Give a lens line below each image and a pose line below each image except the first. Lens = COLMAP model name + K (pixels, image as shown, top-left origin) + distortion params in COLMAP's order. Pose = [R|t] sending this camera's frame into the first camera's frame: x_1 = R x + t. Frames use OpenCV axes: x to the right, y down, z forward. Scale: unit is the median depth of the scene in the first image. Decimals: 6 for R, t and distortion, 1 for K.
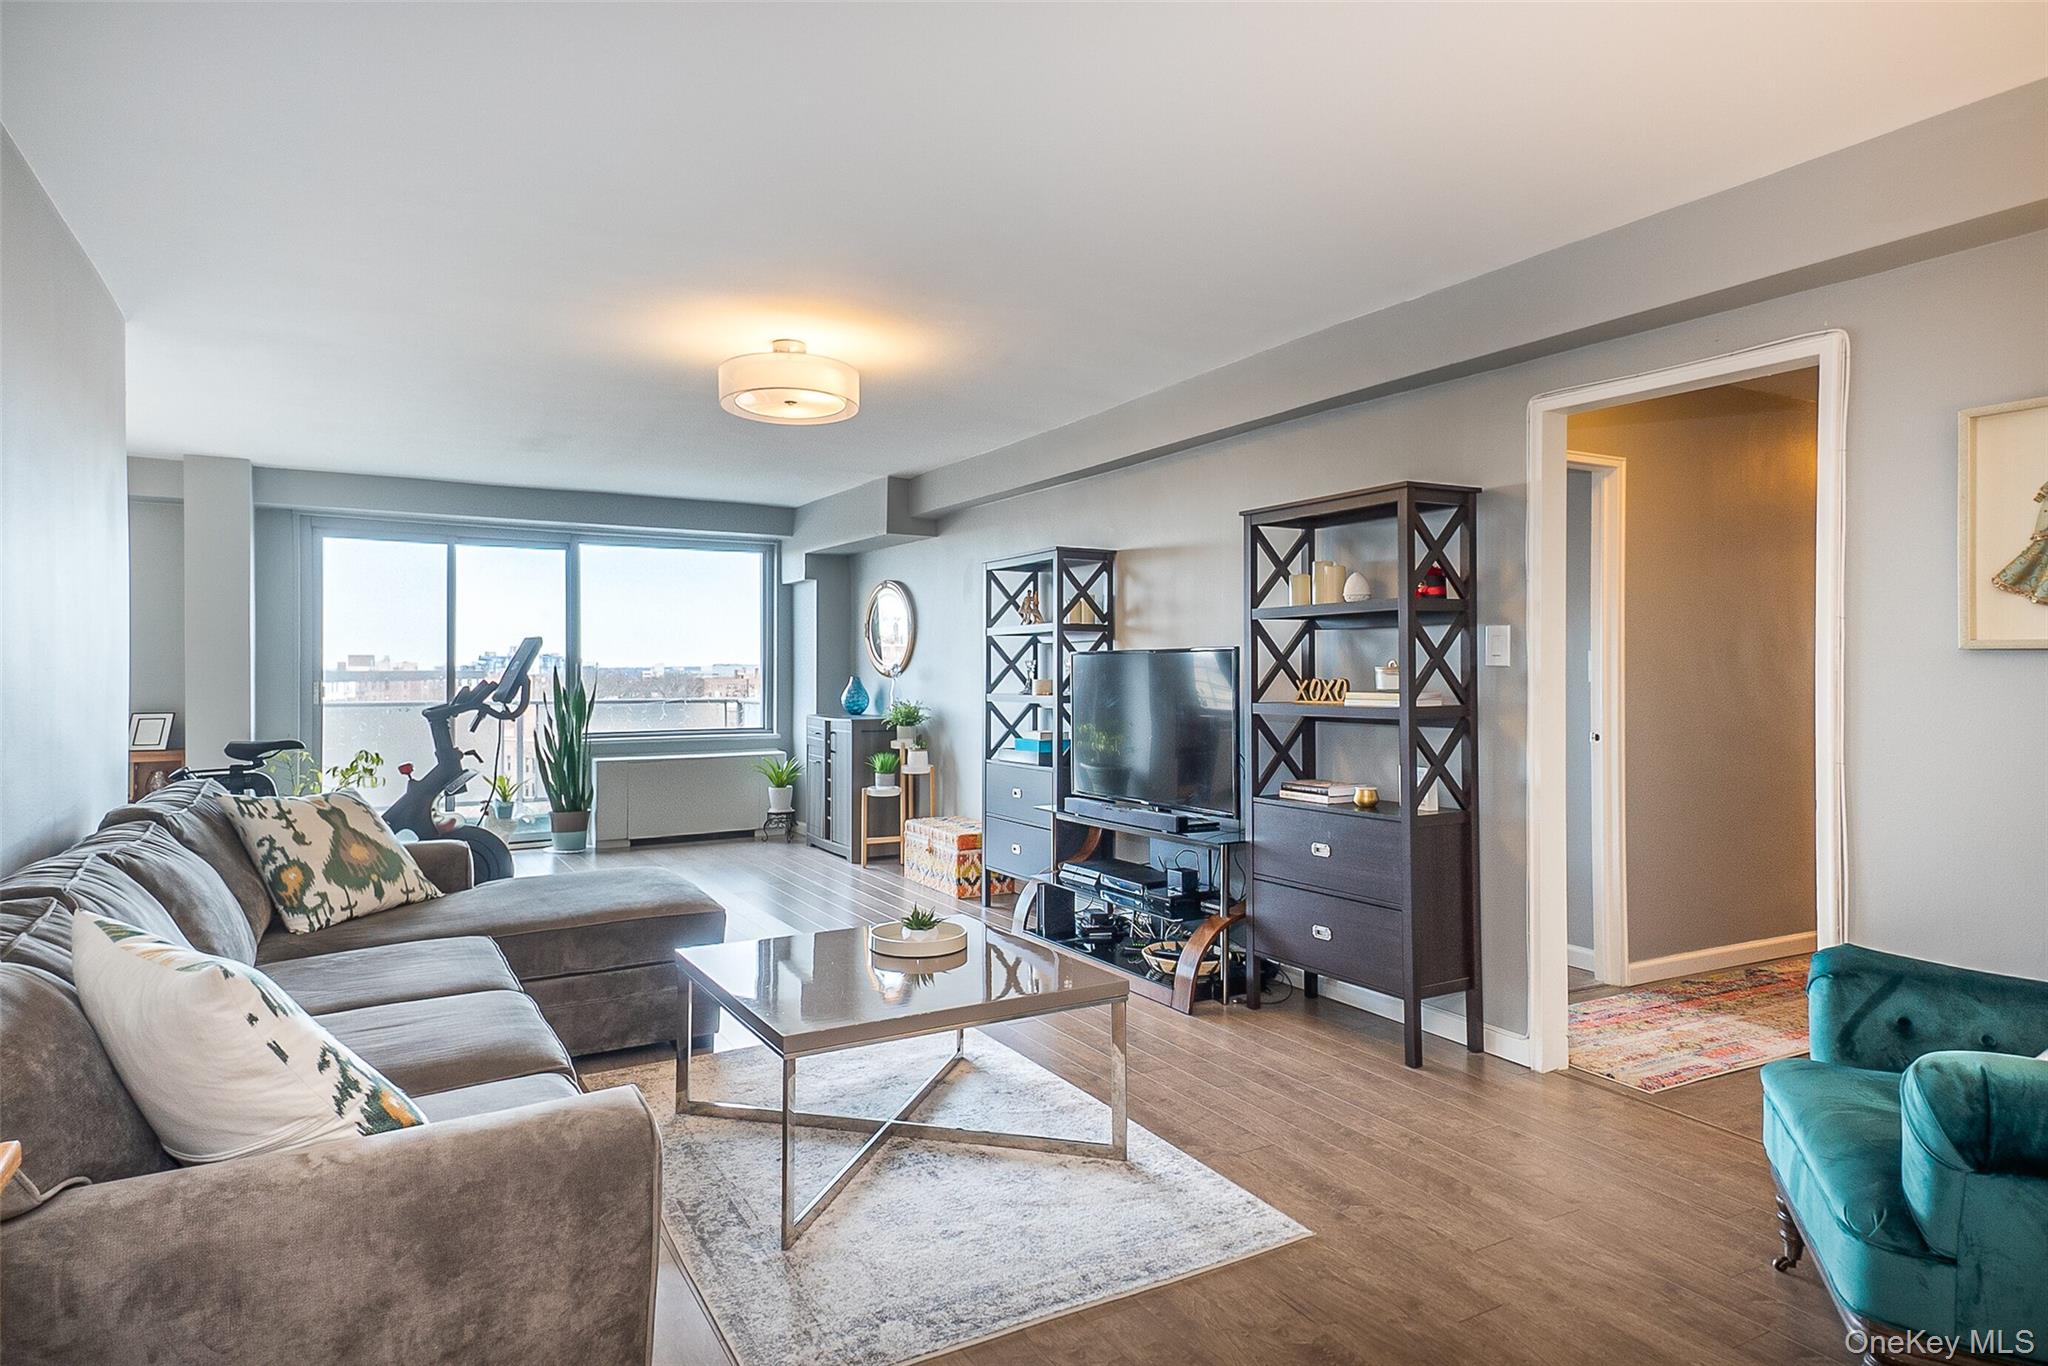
lens RADIAL K [[1152.6, 0, 1025.6], [0, 1152.6, 675.7], [0, 0, 1]] dist [0.005473, 0.000487]
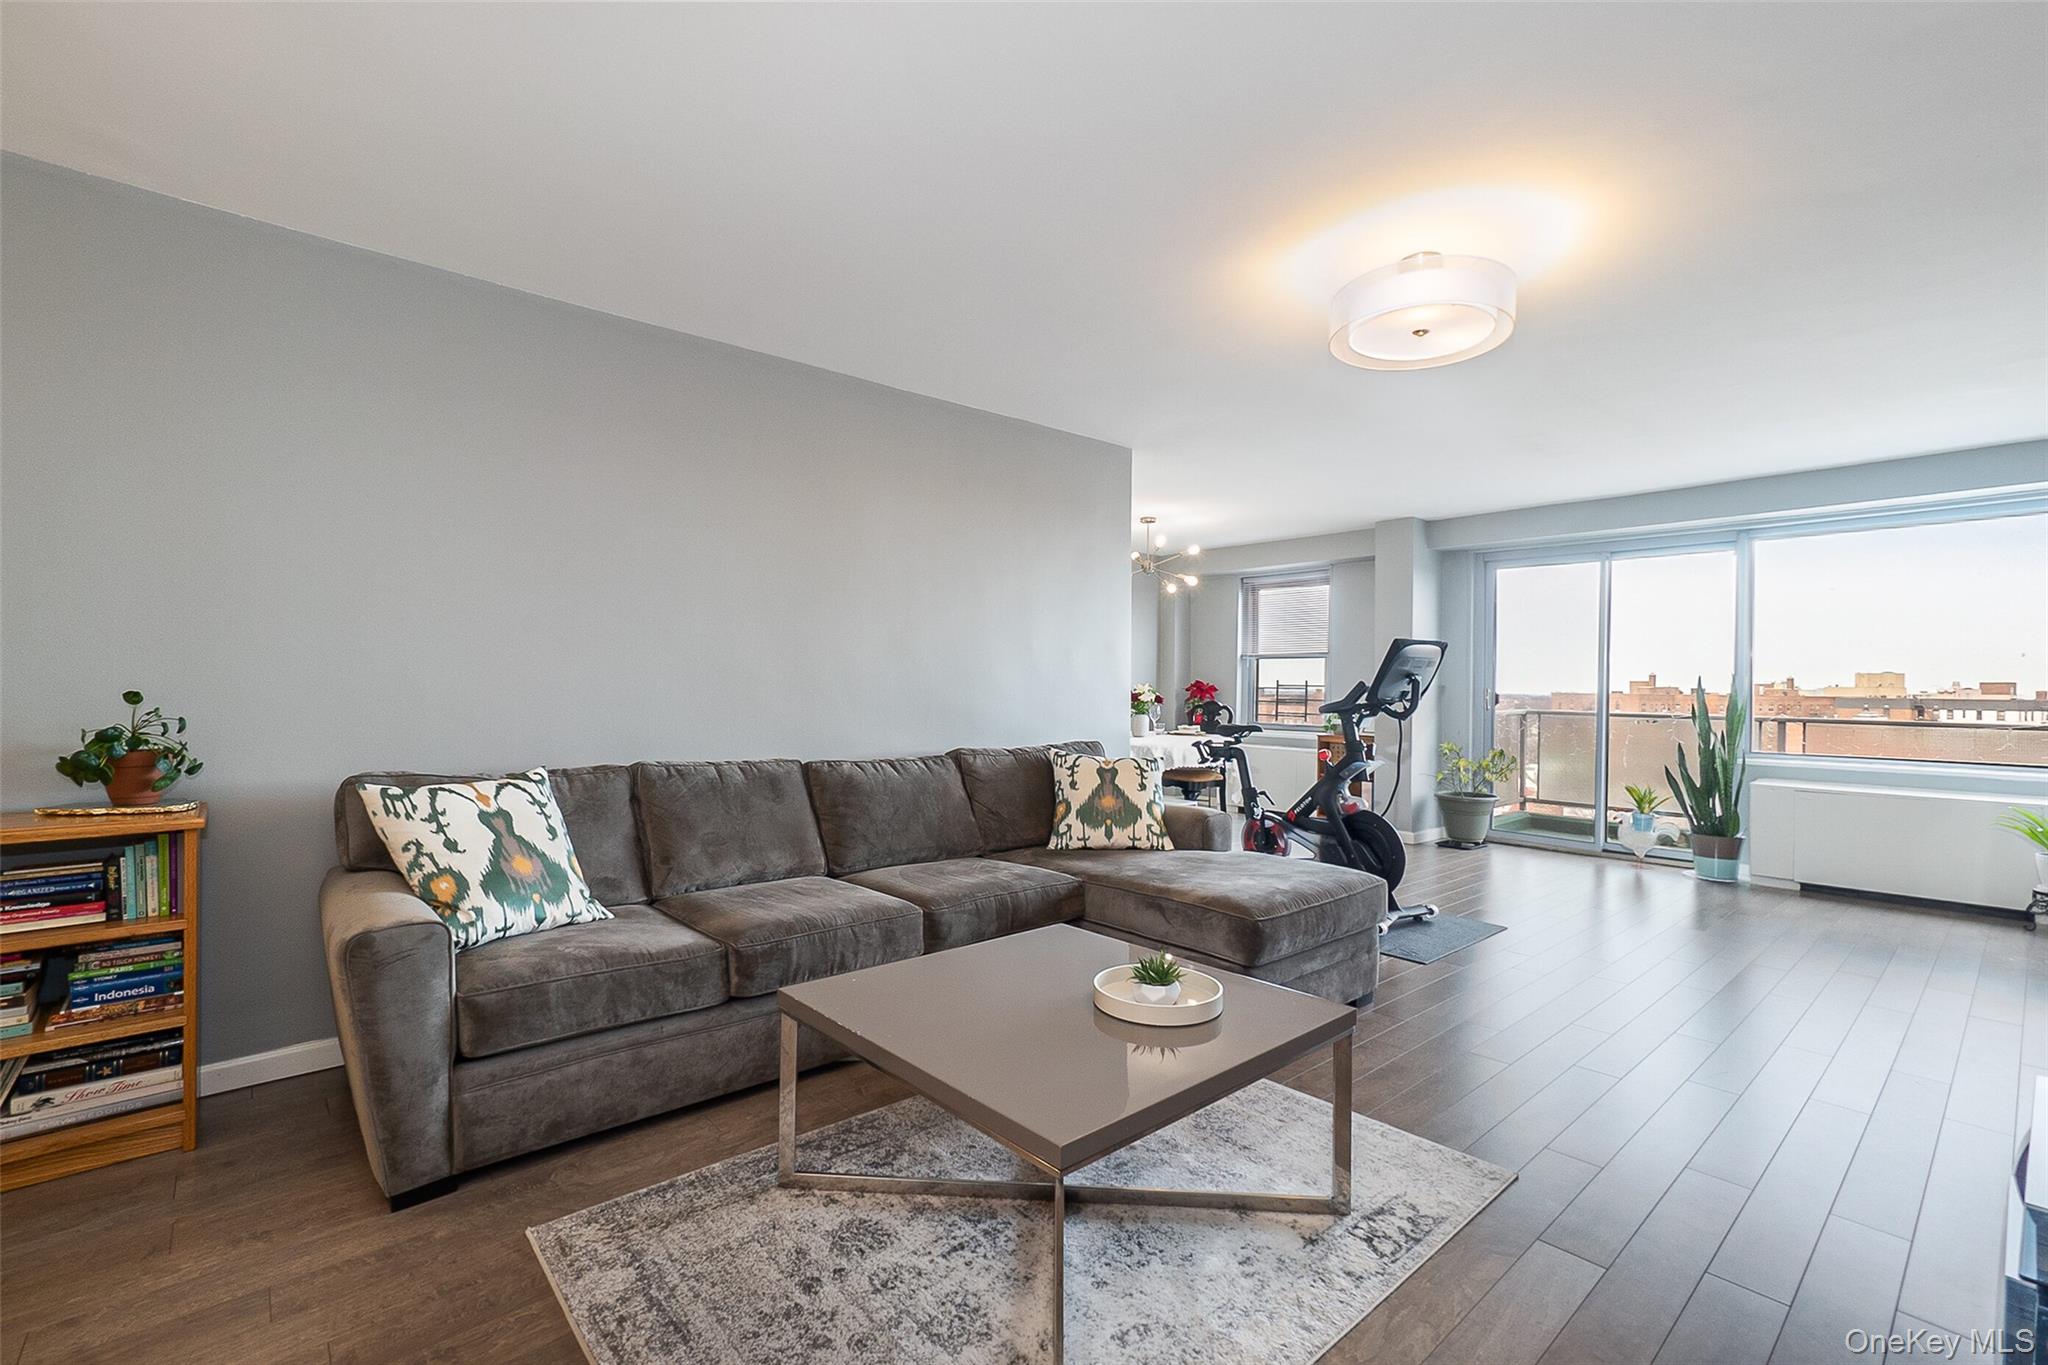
lens RADIAL K [[899.3, 0, 1022.3], [0, 899.3, 686.6], [0, 0, 1]] dist [-0.000976, 0.000171]
pose [[0.185872, 0.001839, -0.982572, 0.324405], [-0.017837, 0.999840, -0.001503, 0.016810], [0.982412, 0.017806, 0.185875, 0.530365]]
